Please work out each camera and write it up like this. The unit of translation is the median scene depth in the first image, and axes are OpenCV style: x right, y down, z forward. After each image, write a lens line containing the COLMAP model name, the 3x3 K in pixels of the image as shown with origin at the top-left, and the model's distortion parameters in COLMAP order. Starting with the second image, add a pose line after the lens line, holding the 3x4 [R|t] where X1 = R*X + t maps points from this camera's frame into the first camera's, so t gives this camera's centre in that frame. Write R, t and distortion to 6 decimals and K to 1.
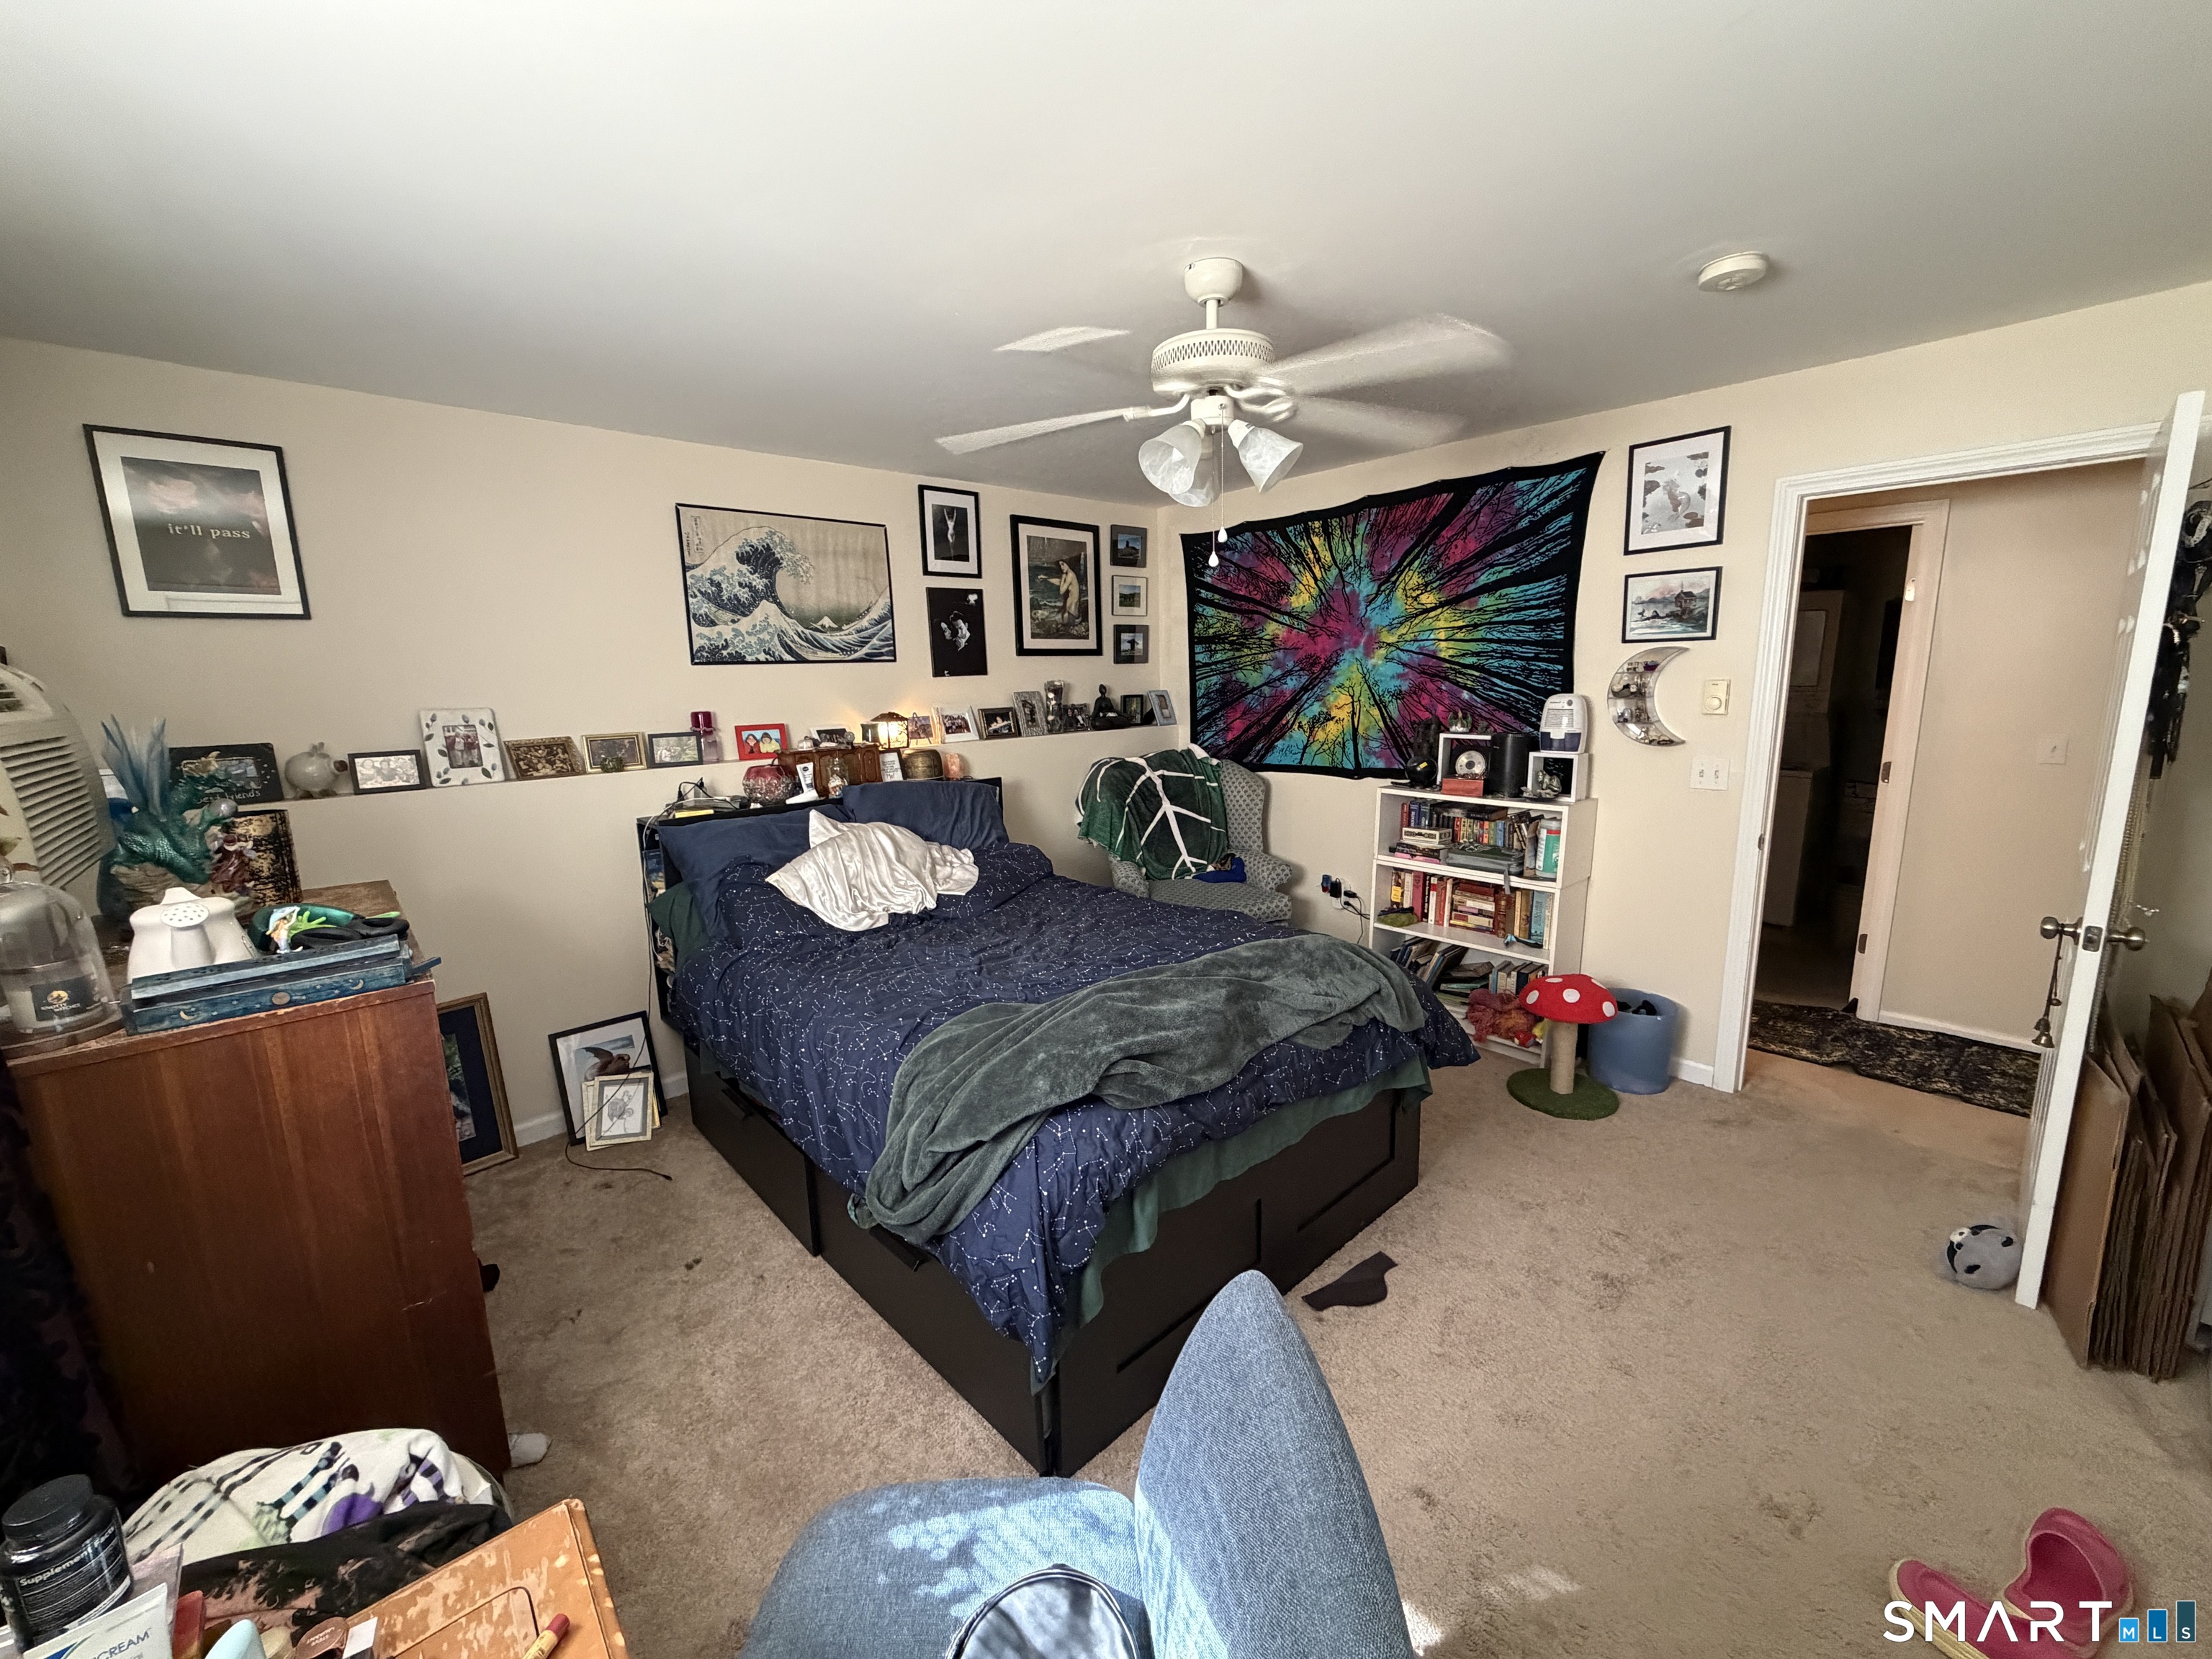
lens RADIAL K [[883.7, 0, 1099.1], [0, 883.7, 827.6], [0, 0, 1]] dist [0.001137, -0.000368]
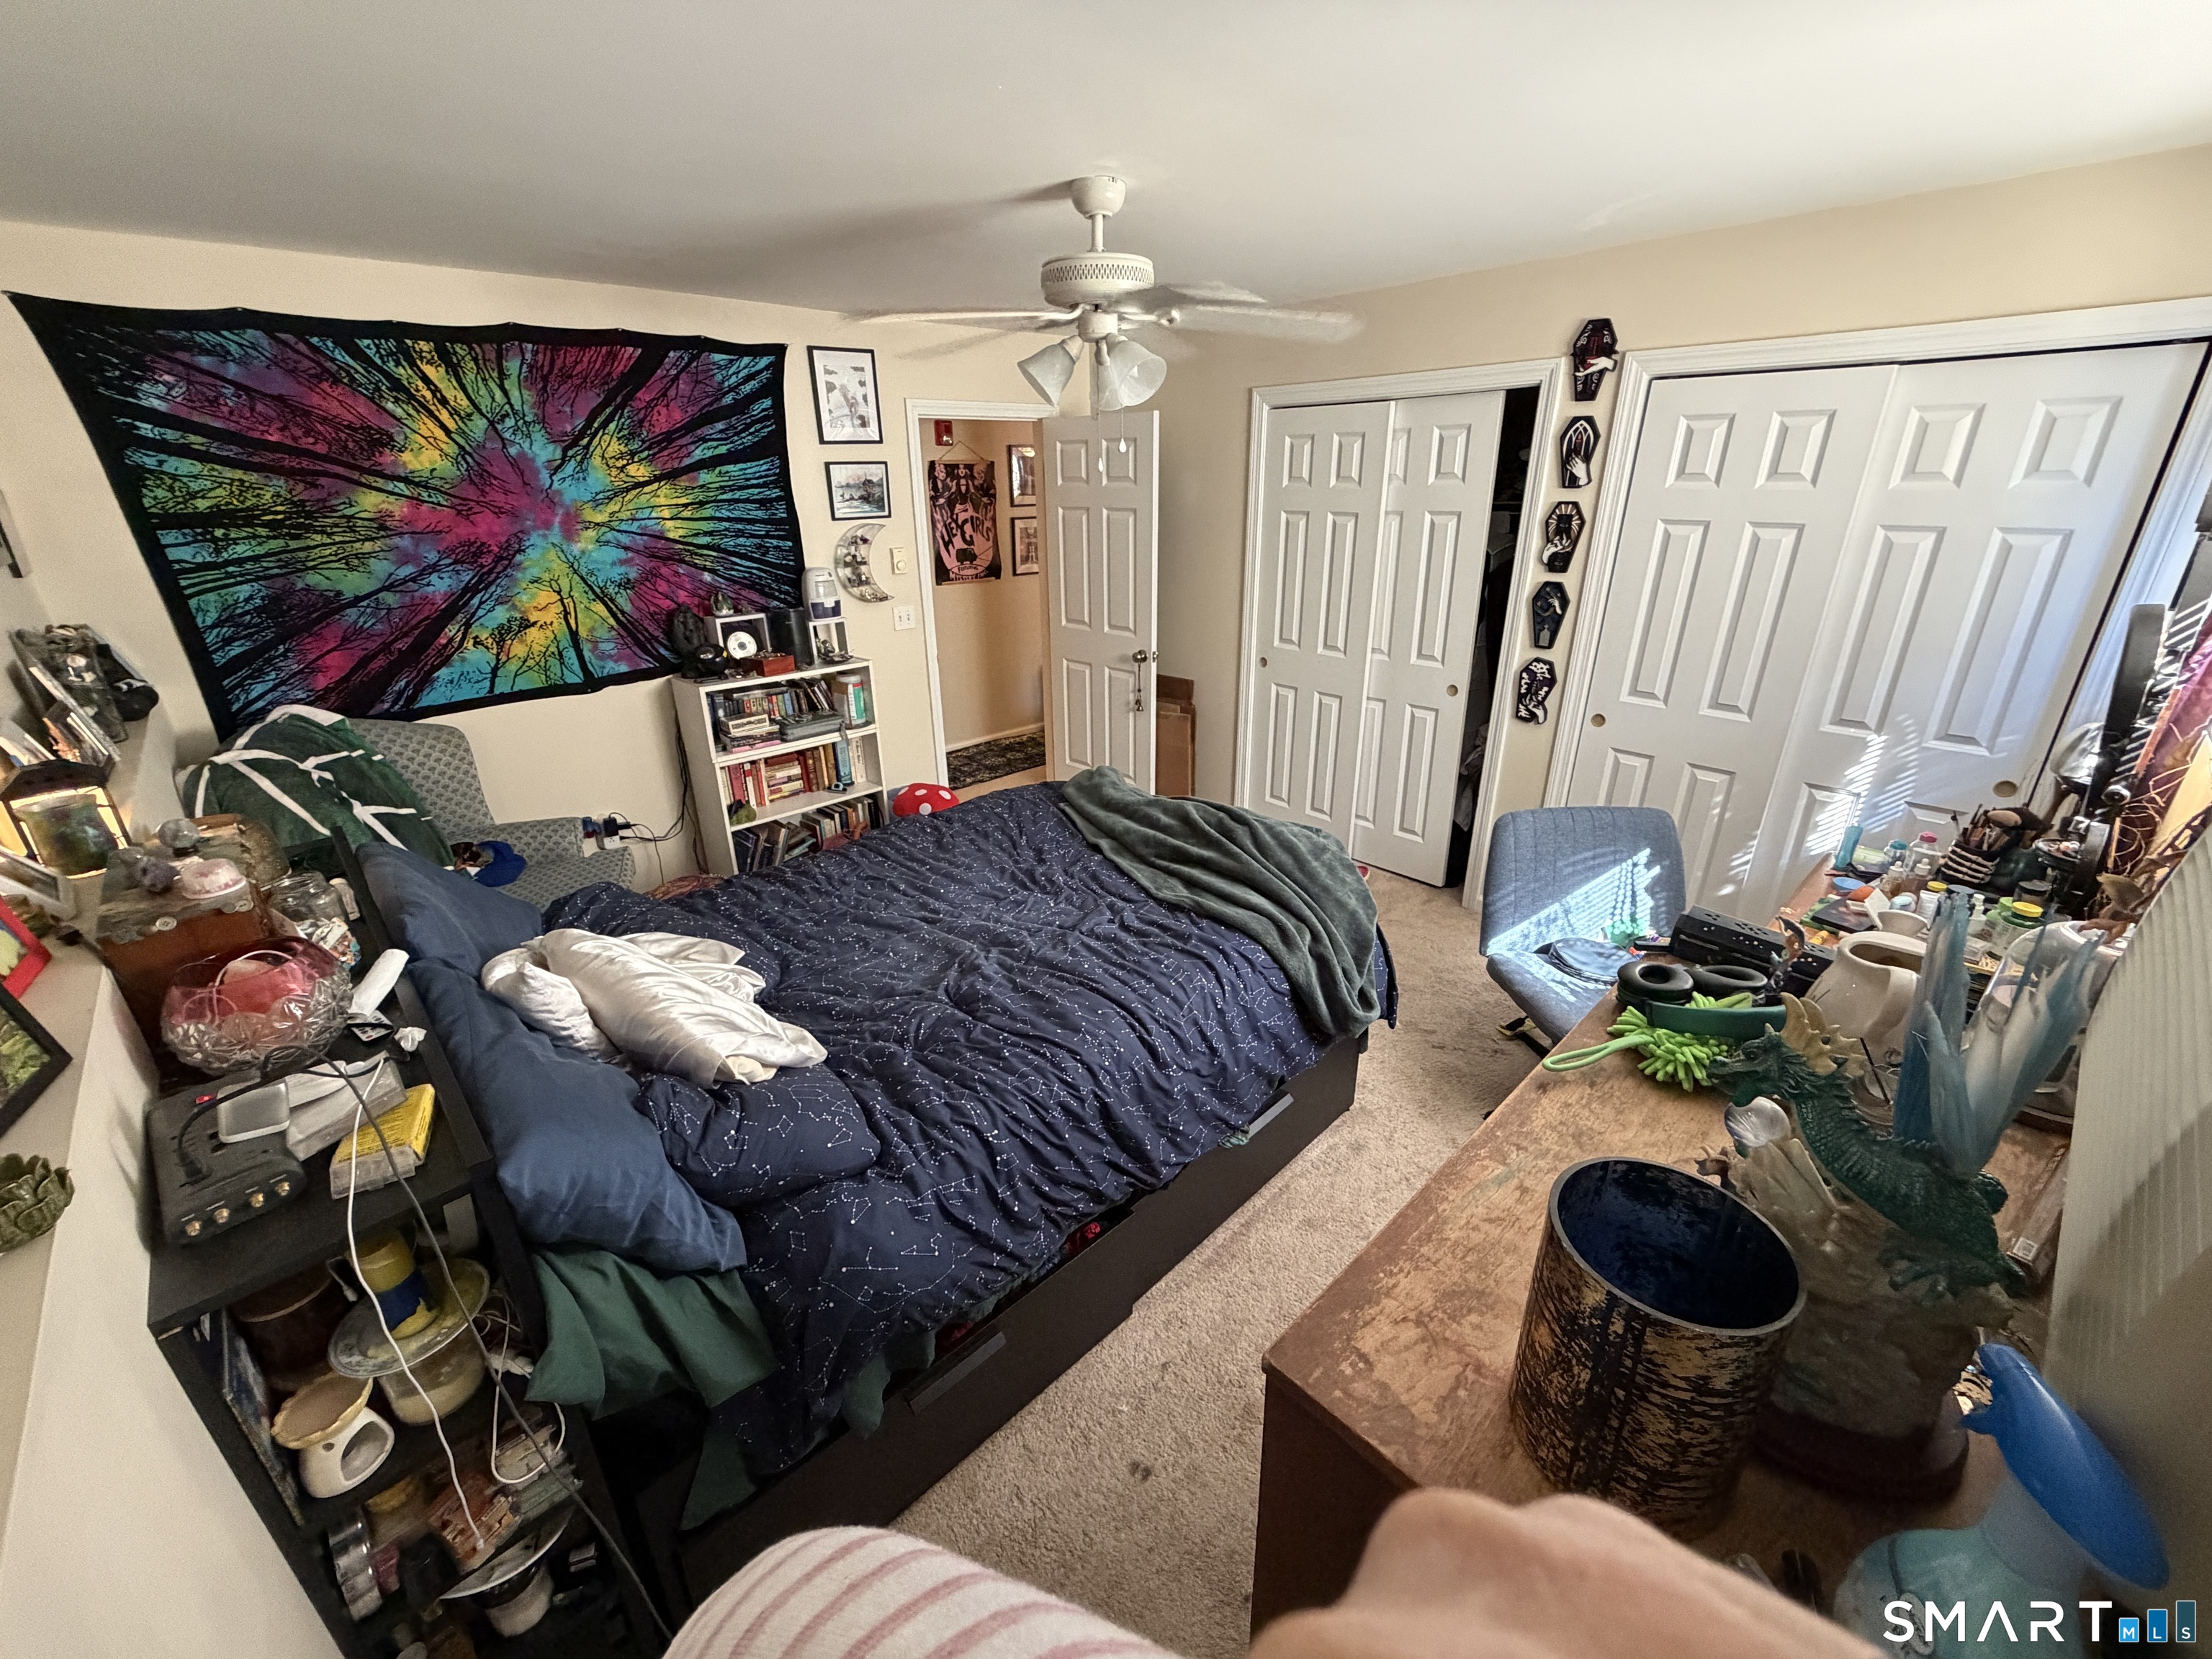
lens RADIAL K [[883.7, 0, 1099.1], [0, 883.7, 827.6], [0, 0, 1]] dist [0.001137, -0.000368]
pose [[-0.023517, -0.352452, 0.935534, -0.577537], [0.191337, 0.916907, 0.350244, -0.147316], [-0.981243, 0.187239, 0.045874, 0.551912]]
